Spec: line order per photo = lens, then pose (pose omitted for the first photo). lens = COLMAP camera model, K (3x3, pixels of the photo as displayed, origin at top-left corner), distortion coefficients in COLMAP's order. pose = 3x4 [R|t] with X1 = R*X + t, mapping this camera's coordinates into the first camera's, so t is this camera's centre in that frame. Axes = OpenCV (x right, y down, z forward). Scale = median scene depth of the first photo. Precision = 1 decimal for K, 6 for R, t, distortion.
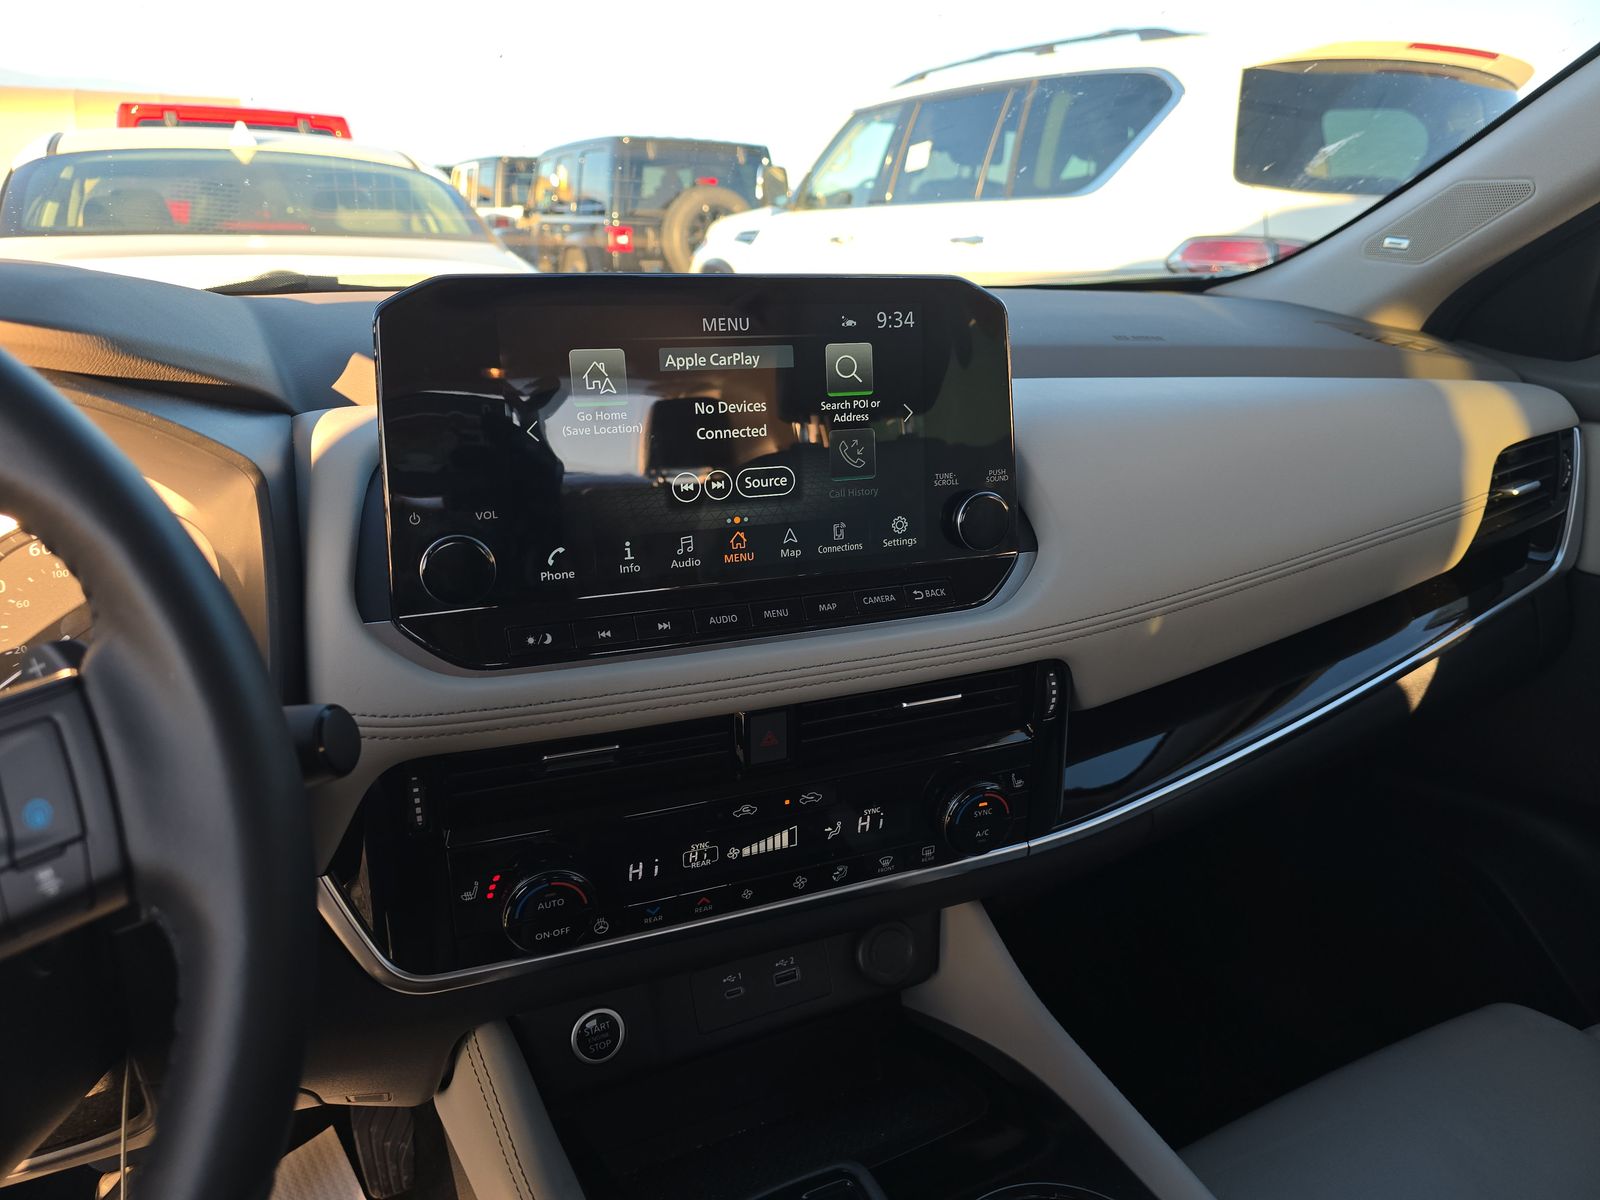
lens RADIAL K [[1096.4, 0, 796.3], [0, 1096.4, 609.8], [0, 0, 1]] dist [0.055655, -0.043033]
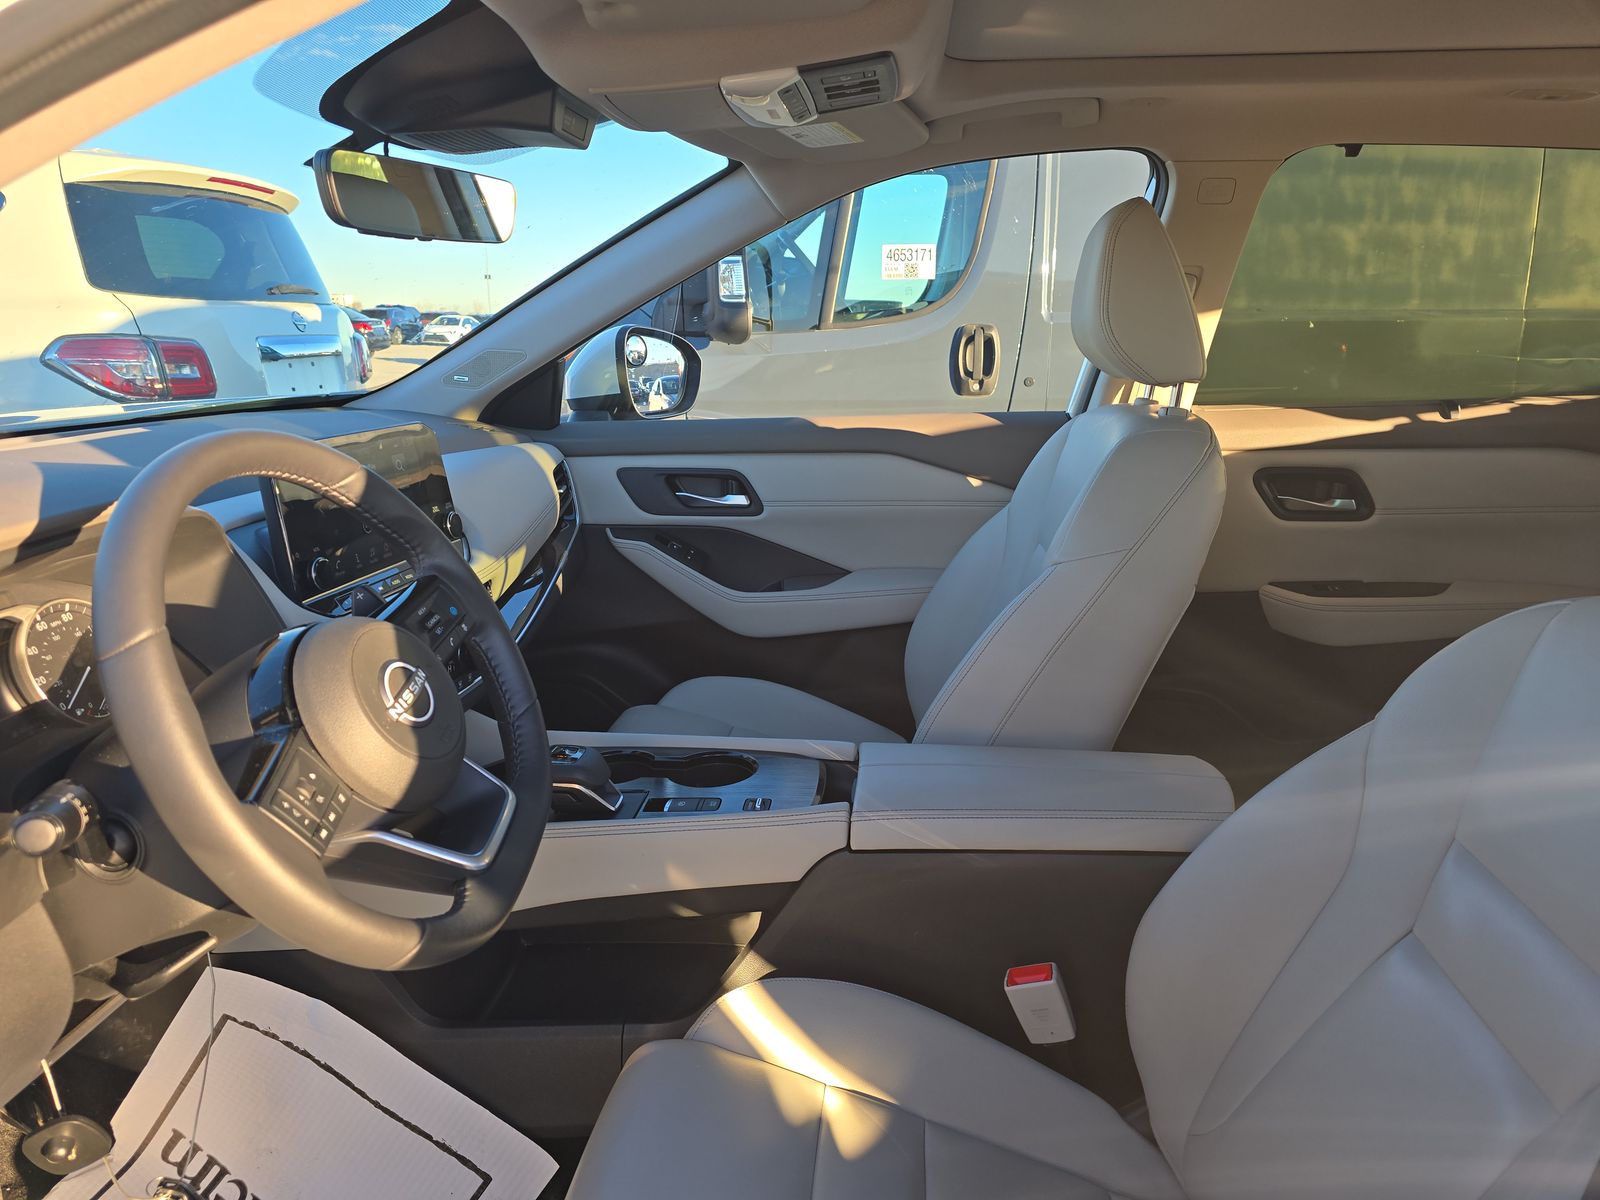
lens RADIAL K [[1096.4, 0, 824.1], [0, 1096.4, 613.9], [0, 0, 1]] dist [0.055655, -0.043033]
pose [[0.519274, -0.235024, 0.821656, -0.940172], [0.278634, 0.955465, 0.097207, 0.059804], [-0.807910, 0.178464, 0.561634, -0.603085]]
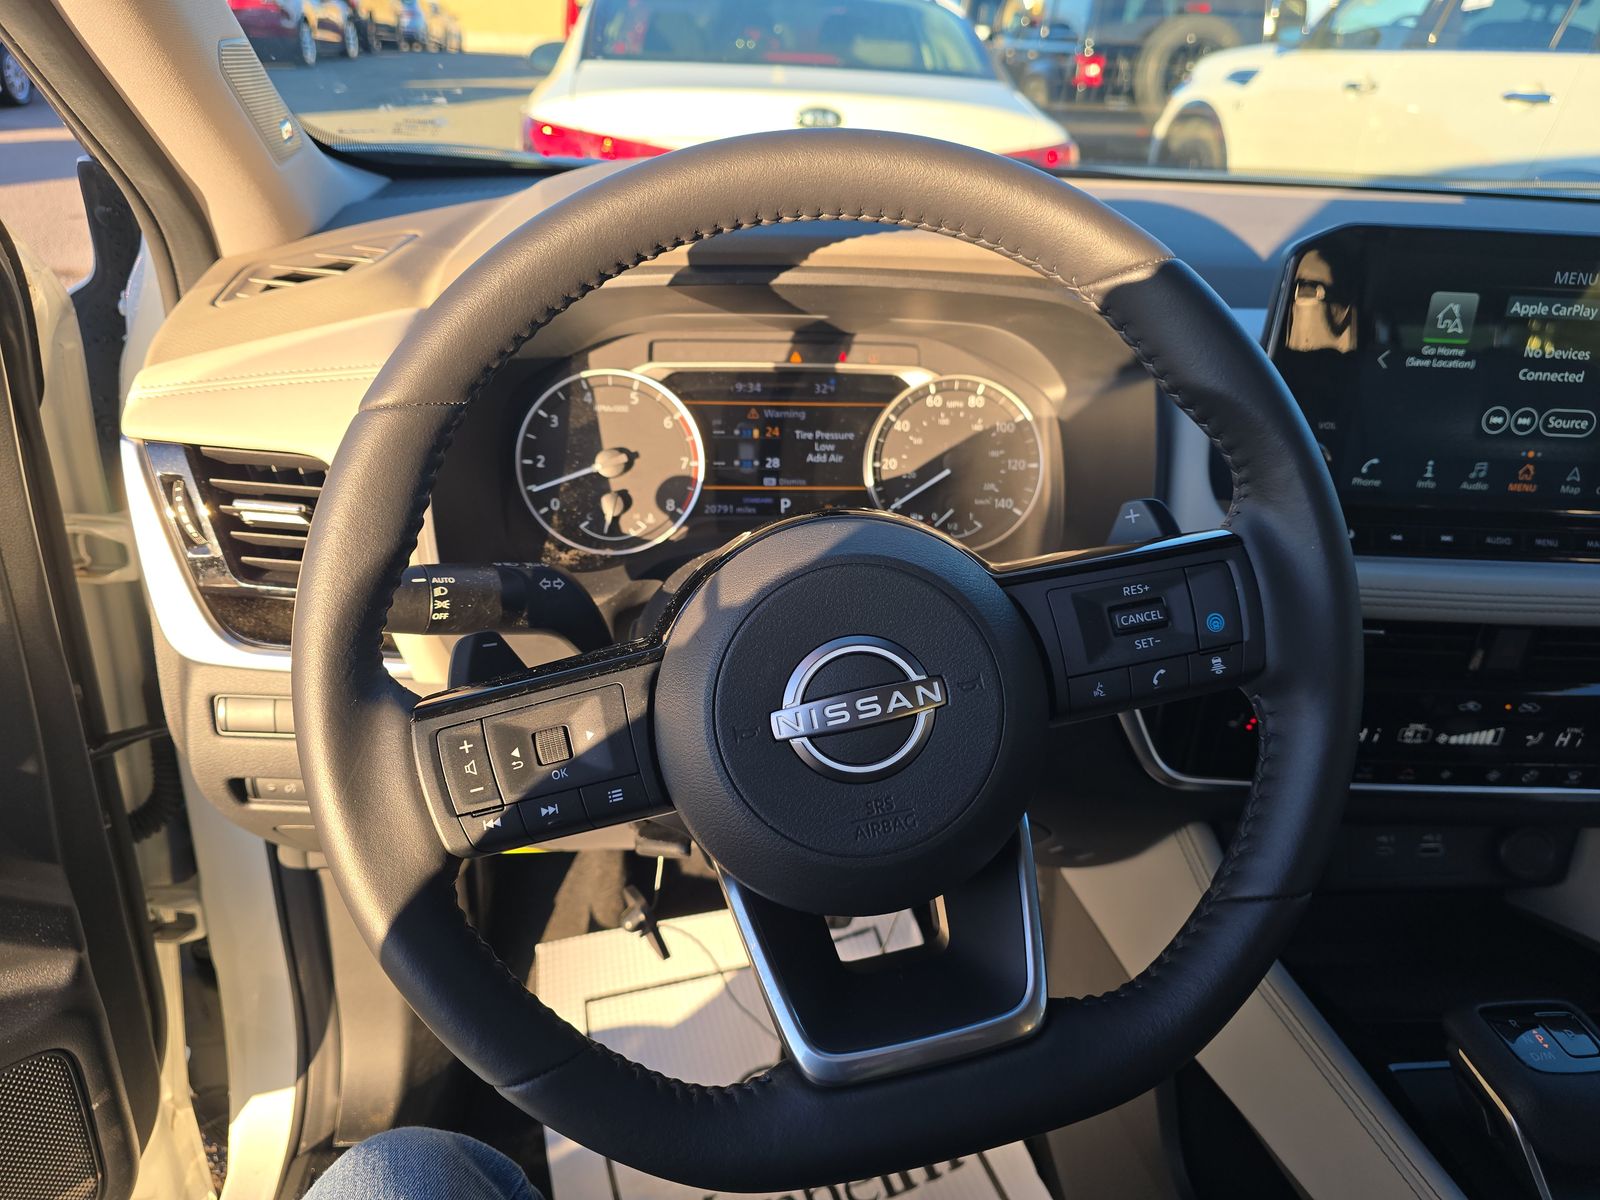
lens RADIAL K [[1096.4, 0, 806.1], [0, 1096.4, 589.7], [0, 0, 1]] dist [0.055655, -0.043033]
pose [[0.937047, 0.188507, -0.293952, -0.276995], [-0.151388, 0.977856, 0.144497, 0.000542], [0.314681, -0.090899, 0.944835, -0.225374]]
